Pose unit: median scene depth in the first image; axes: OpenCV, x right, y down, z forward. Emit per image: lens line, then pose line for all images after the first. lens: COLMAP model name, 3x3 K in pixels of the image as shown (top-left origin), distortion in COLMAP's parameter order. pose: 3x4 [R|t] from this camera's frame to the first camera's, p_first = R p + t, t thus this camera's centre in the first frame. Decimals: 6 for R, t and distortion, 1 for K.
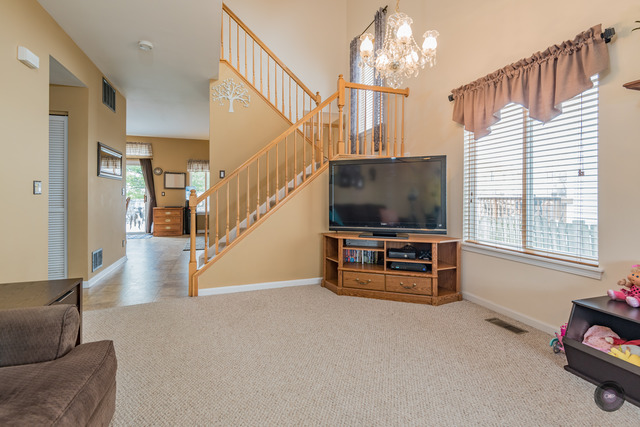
lens RADIAL K [[298.8, 0, 323.6], [0, 298.8, 197.4], [0, 0, 1]] dist [0.016176, -0.008216]
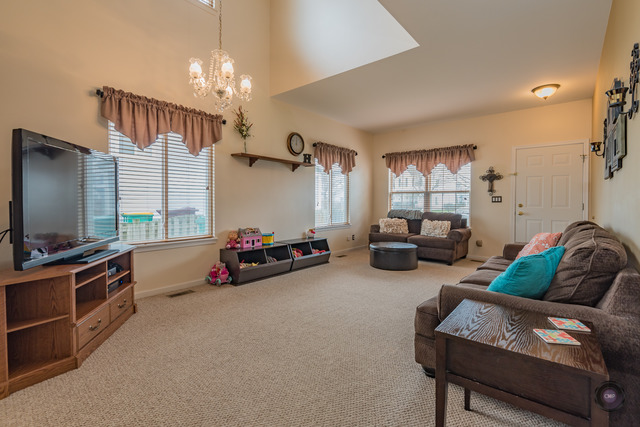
lens RADIAL K [[298.8, 0, 318.7], [0, 298.8, 203.1], [0, 0, 1]] dist [0.016176, -0.008216]
pose [[-0.491133, -0.011230, 0.871012, -0.620070], [0.004287, 0.999874, 0.015309, -0.006801], [-0.871074, 0.011253, -0.491023, 0.769946]]
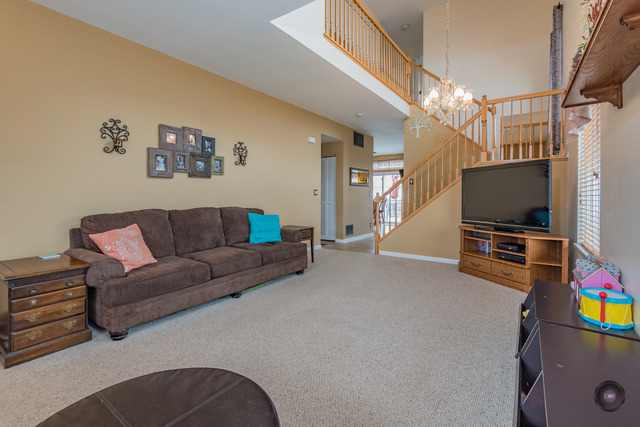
lens RADIAL K [[298.8, 0, 322.8], [0, 298.8, 197.7], [0, 0, 1]] dist [0.016176, -0.008216]
pose [[0.589584, 0.007324, -0.807674, 0.781869], [-0.007910, 0.999963, 0.003294, 0.000975], [0.807668, 0.004447, 0.589620, -0.276329]]
